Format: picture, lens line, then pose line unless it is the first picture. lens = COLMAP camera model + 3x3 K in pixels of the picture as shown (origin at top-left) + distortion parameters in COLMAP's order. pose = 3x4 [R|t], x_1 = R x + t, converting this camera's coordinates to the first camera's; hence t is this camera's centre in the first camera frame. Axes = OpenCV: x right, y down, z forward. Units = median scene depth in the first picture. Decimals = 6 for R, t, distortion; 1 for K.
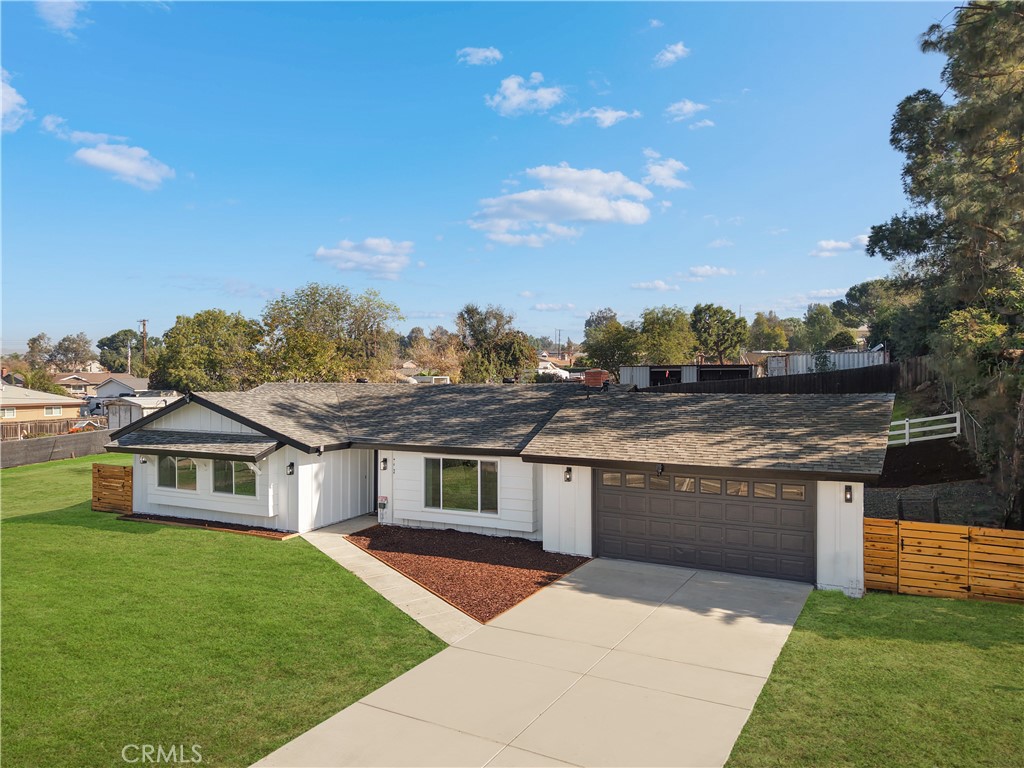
lens RADIAL K [[715.3, 0, 541.6], [0, 715.3, 362.7], [0, 0, 1]] dist [0.018877, -0.013831]
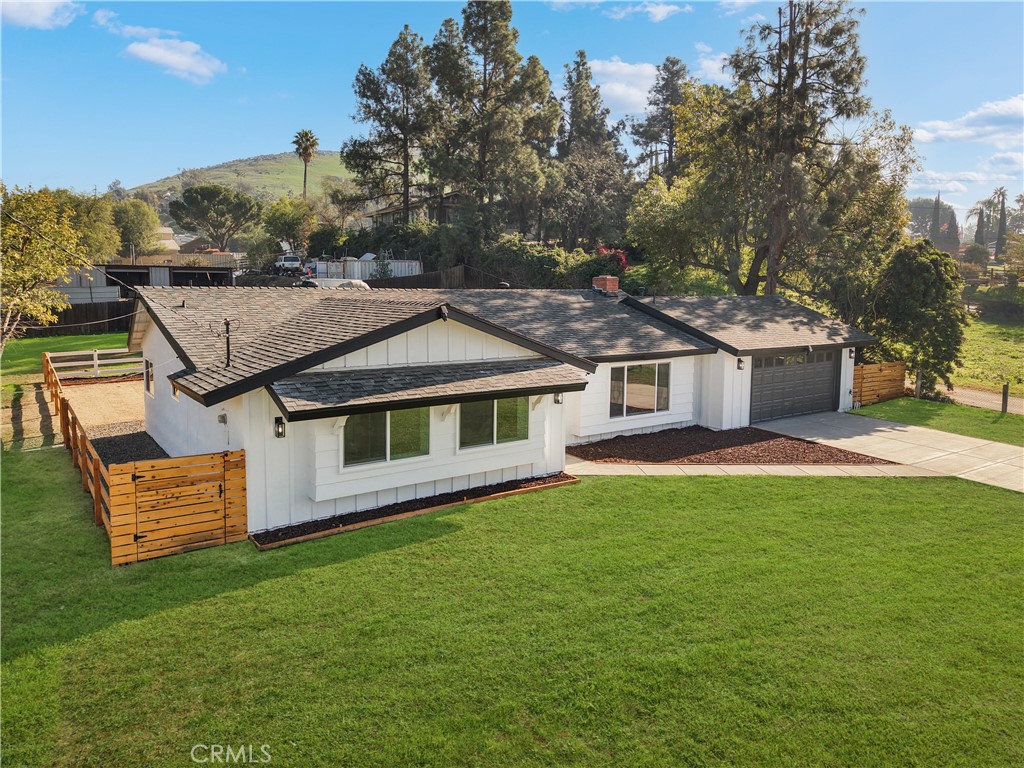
lens RADIAL K [[715.3, 0, 508.8], [0, 715.3, 385.6], [0, 0, 1]] dist [0.018877, -0.013831]
pose [[0.458351, -0.117477, 0.880973, -1.073410], [-0.026660, 0.988963, 0.145748, 0.020354], [-0.888371, -0.090290, 0.450160, 0.688795]]
